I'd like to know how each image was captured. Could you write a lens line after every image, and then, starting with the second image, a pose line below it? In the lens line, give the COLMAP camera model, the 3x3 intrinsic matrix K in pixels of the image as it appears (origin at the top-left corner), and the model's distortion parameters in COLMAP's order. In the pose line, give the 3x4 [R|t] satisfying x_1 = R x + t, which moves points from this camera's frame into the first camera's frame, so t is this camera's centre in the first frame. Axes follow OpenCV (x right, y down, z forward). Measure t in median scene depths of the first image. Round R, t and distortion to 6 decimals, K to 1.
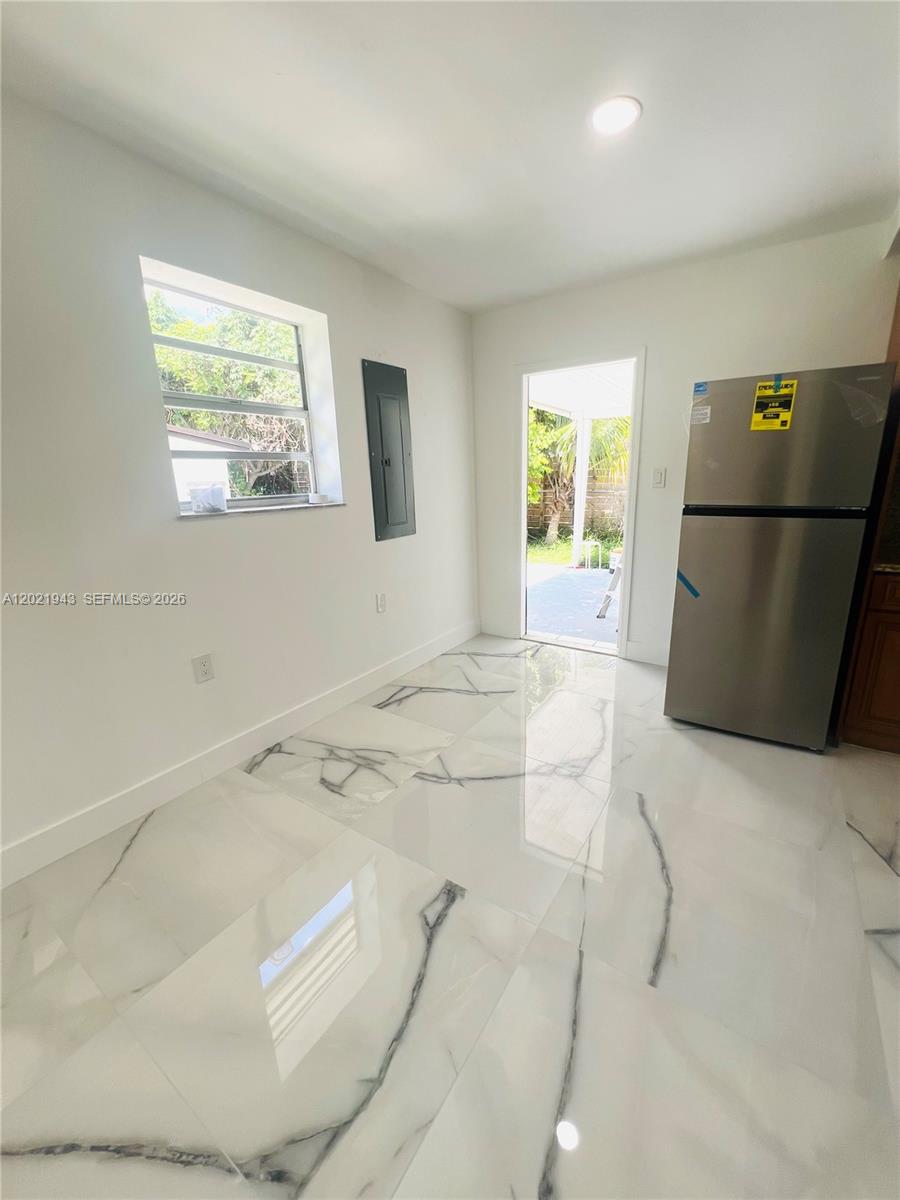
lens RADIAL K [[480.2, 0, 457.5], [0, 480.2, 597.6], [0, 0, 1]] dist [-0.004075, 0.000365]
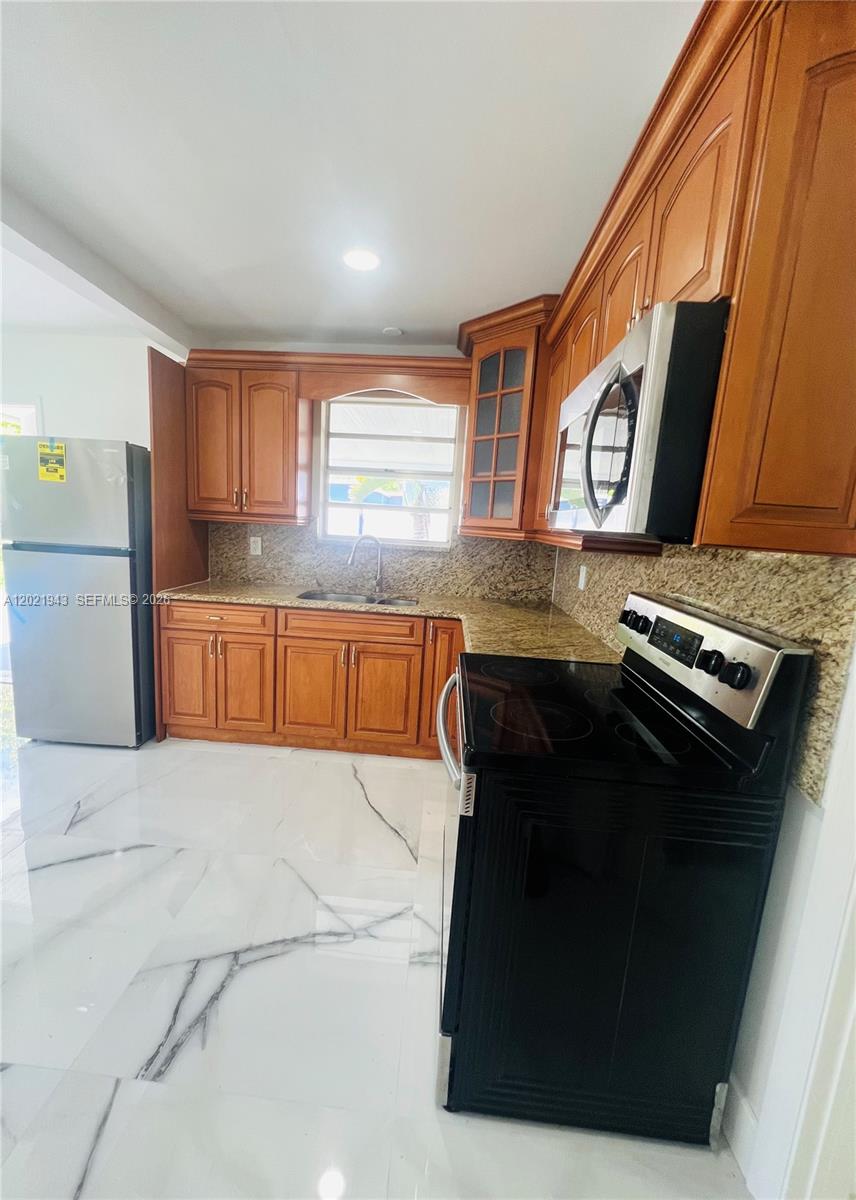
lens RADIAL K [[482.7, 0, 409.0], [0, 482.7, 596.5], [0, 0, 1]] dist [0.001752, 0.000305]
pose [[0.871979, -0.002317, 0.489538, 0.849339], [0.043205, 0.996451, -0.072242, 0.065907], [-0.487633, 0.084144, 0.868984, -0.474581]]
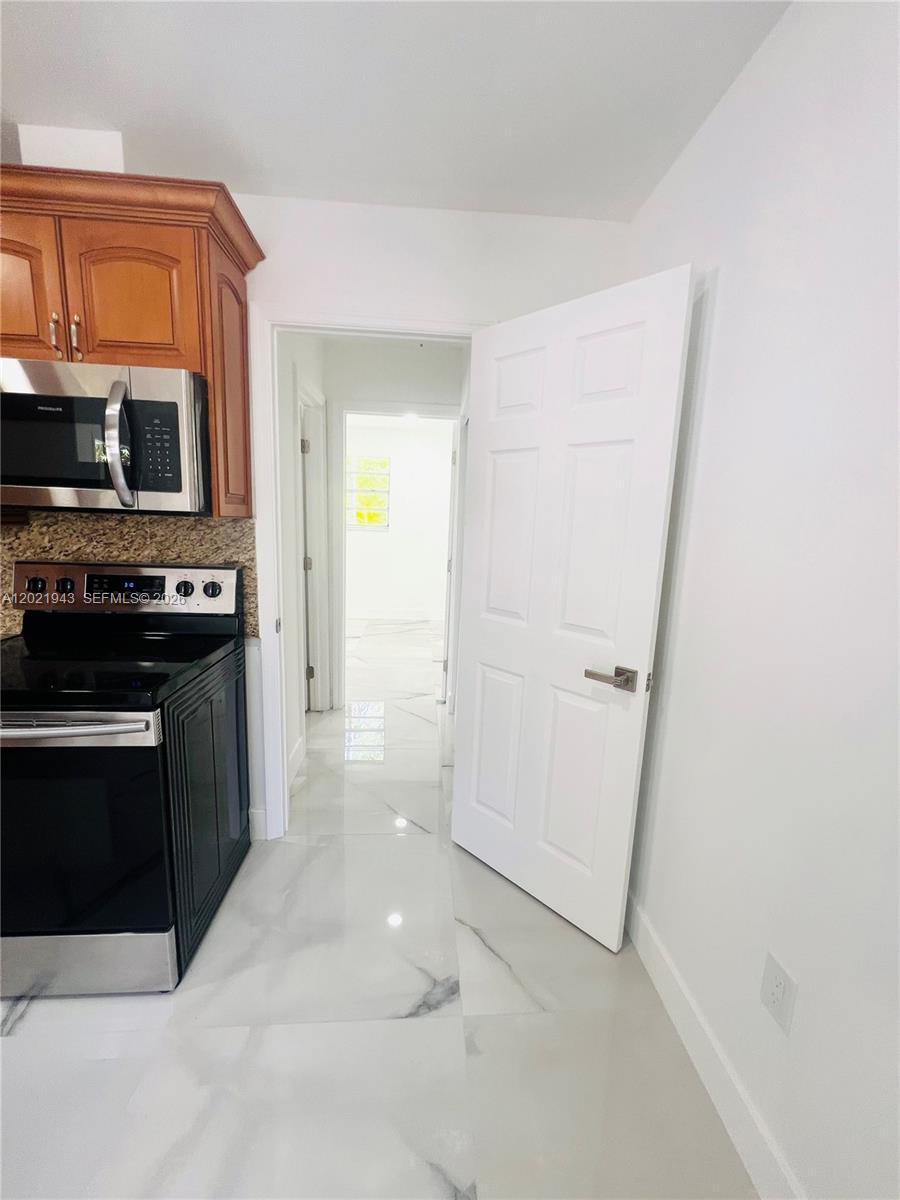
lens RADIAL K [[479.8, 0, 456.8], [0, 479.8, 597.0], [0, 0, 1]] dist [-0.002906, 0.000218]
pose [[-0.613940, -0.126937, 0.779080, 0.451502], [0.174460, 0.940757, 0.290759, -0.034222], [-0.769833, 0.314426, -0.555422, -0.062459]]
